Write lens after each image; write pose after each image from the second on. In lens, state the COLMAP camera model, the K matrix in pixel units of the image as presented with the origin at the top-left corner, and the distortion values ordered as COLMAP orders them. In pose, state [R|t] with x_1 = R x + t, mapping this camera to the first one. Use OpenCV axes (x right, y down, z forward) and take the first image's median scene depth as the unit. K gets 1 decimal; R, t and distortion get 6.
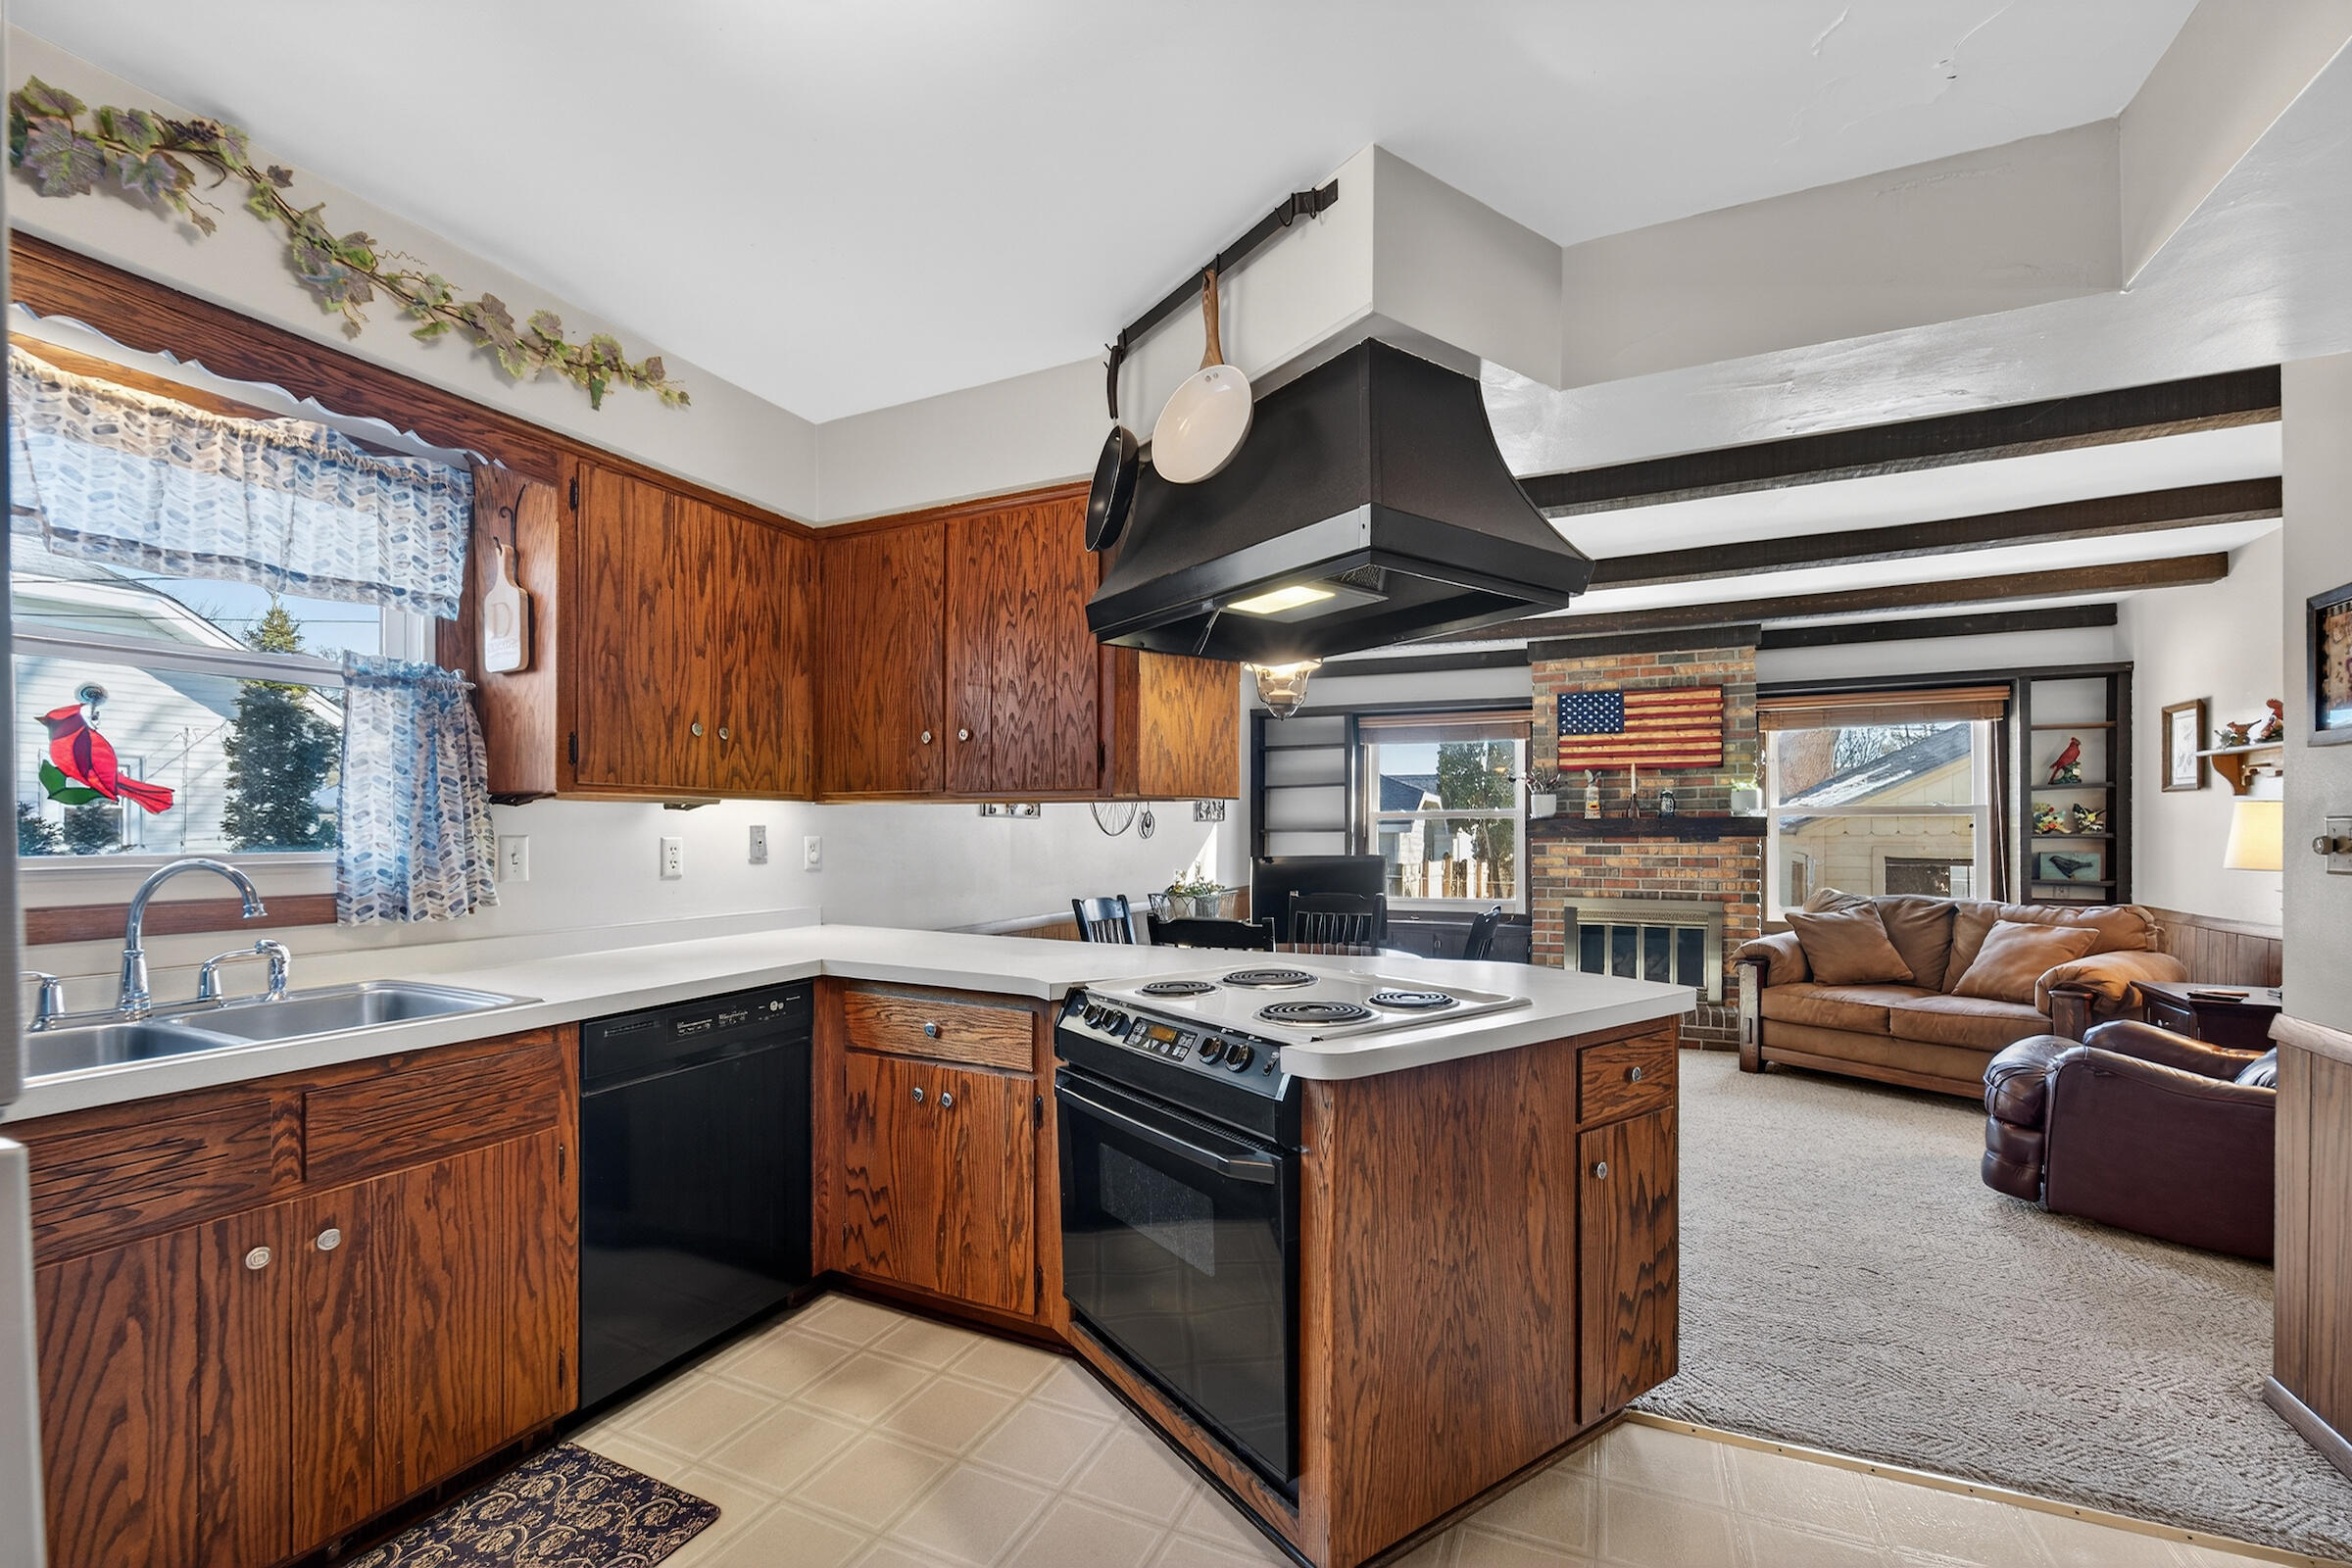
lens RADIAL K [[995.6, 0, 1171.7], [0, 995.6, 835.4], [0, 0, 1]] dist [0.027178, -0.013968]
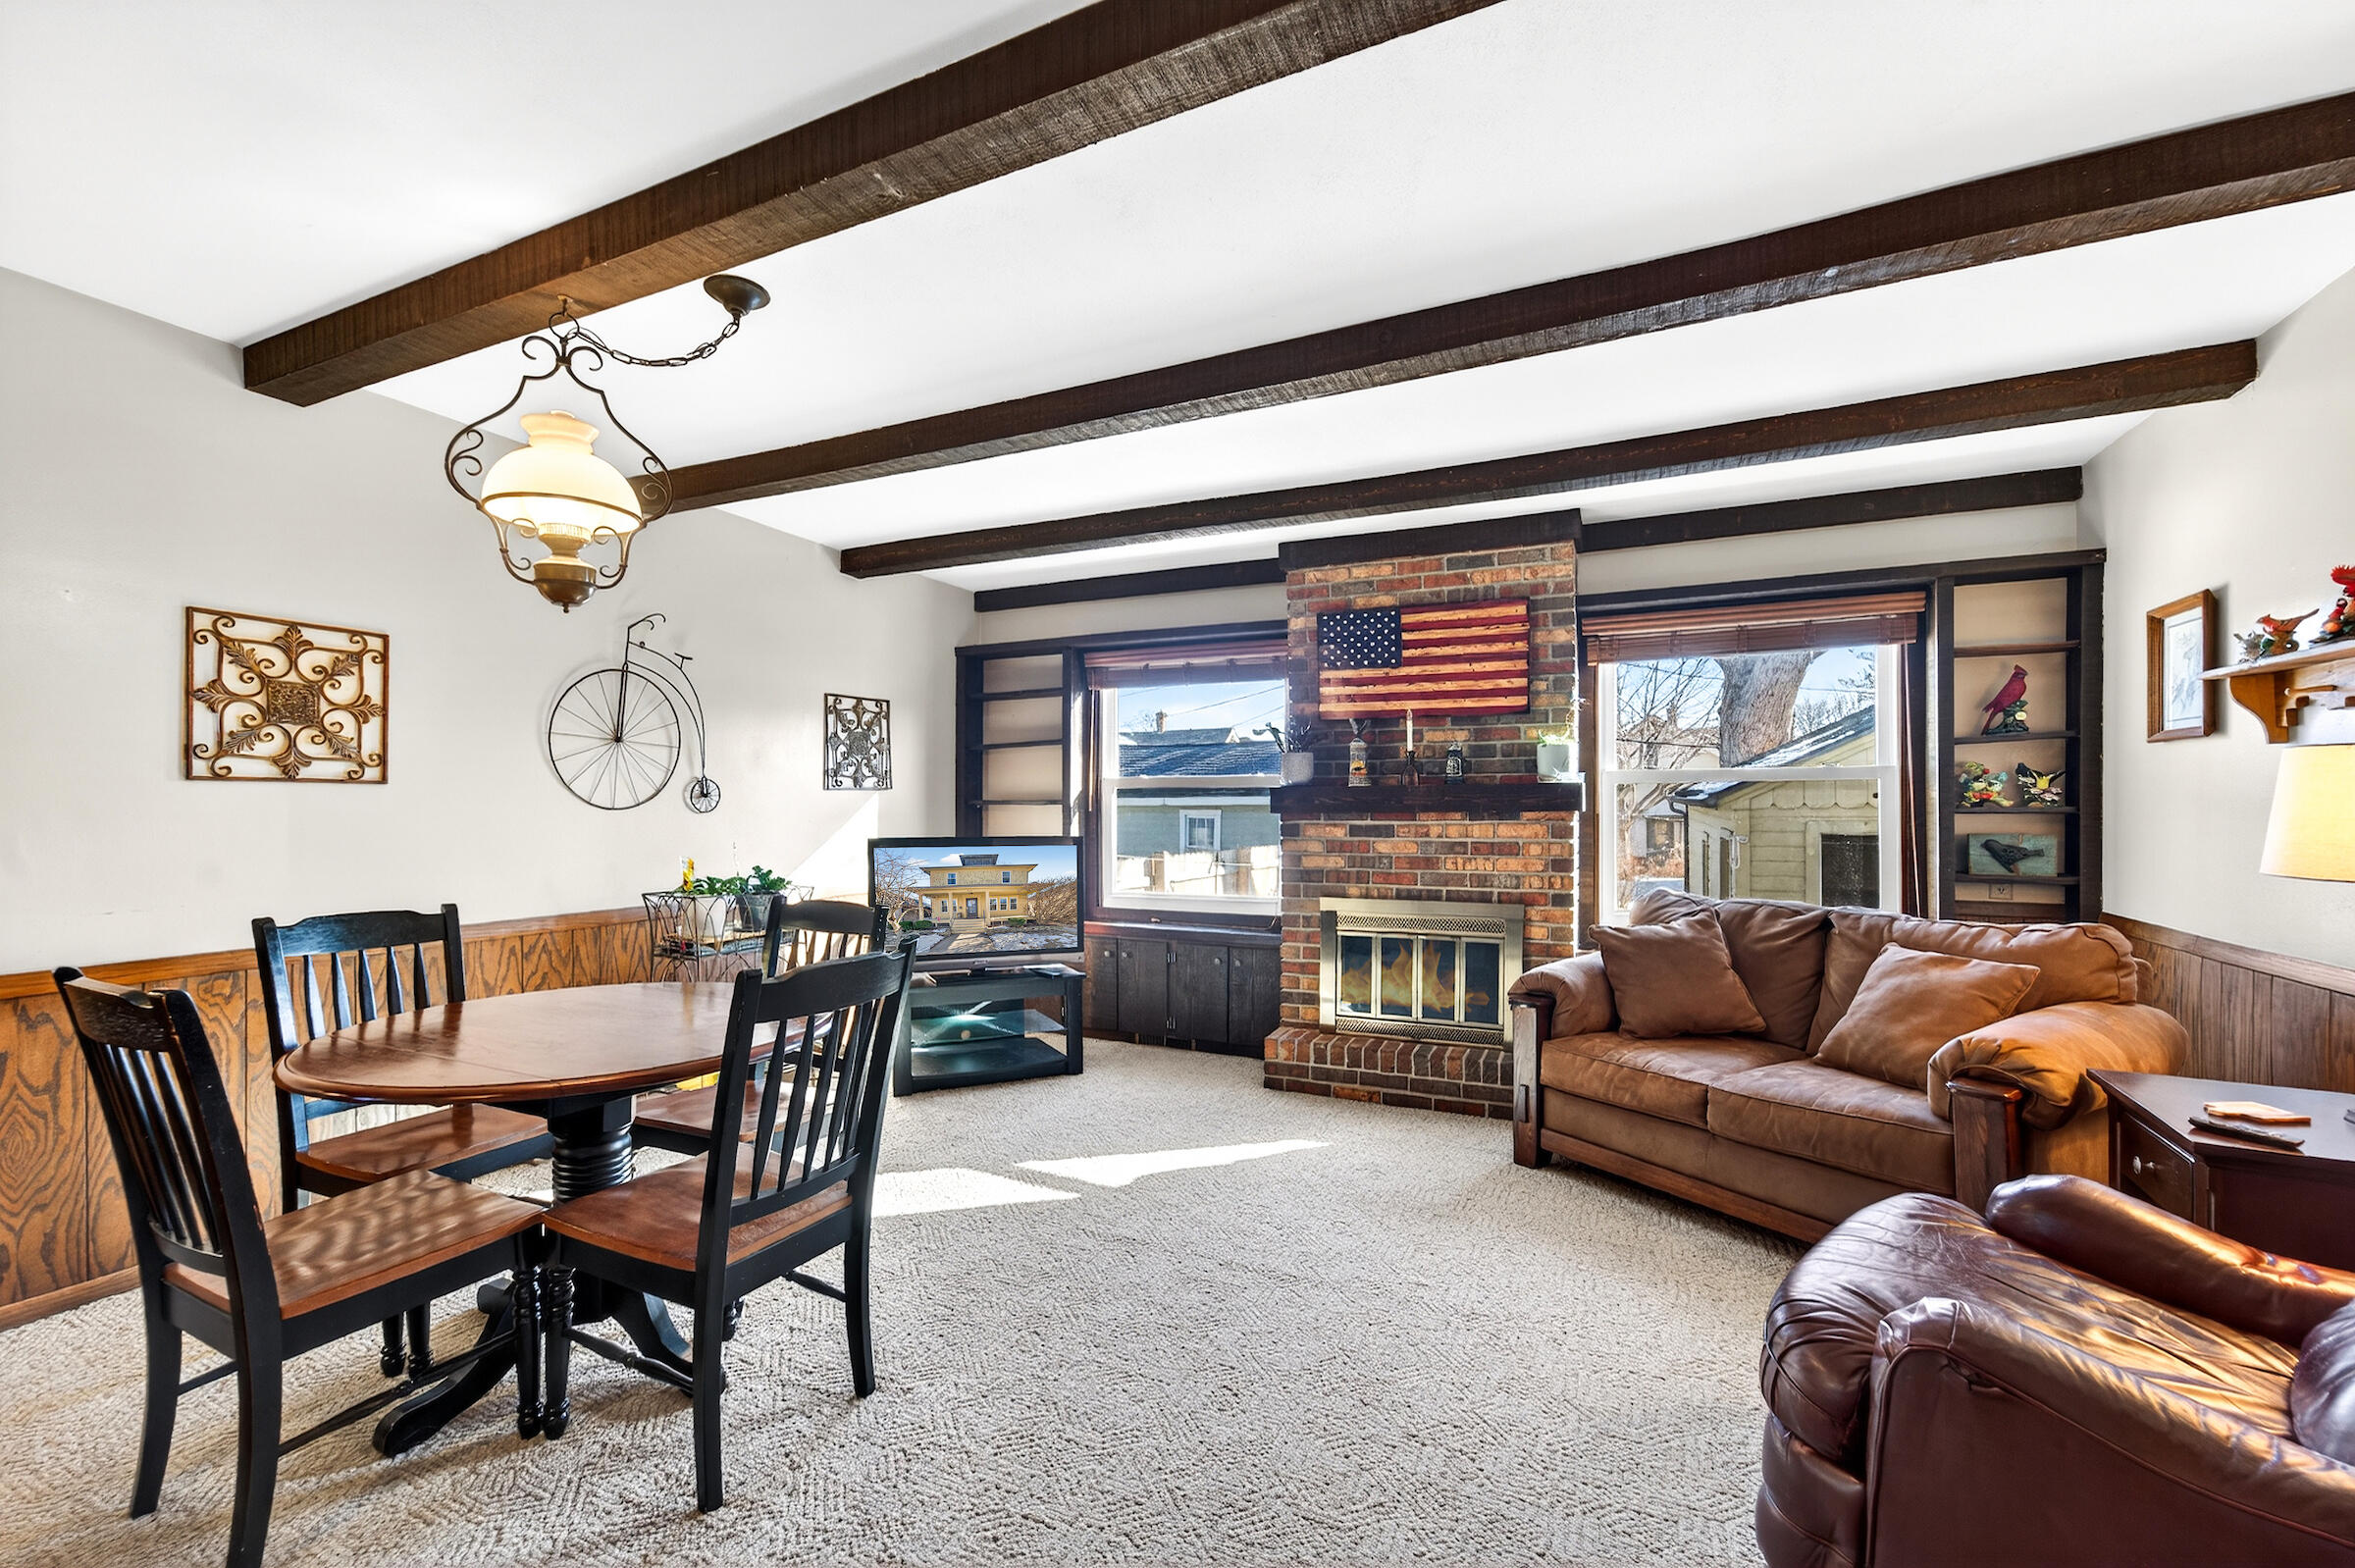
lens RADIAL K [[992.4, 0, 1176.3], [0, 992.4, 811.6], [0, 0, 1]] dist [0.007608, 0.000291]
pose [[0.999995, -0.001010, 0.002829, 0.310008], [0.001006, 0.999999, 0.001289, 0.000019], [-0.002831, -0.001286, 0.999995, 0.312555]]
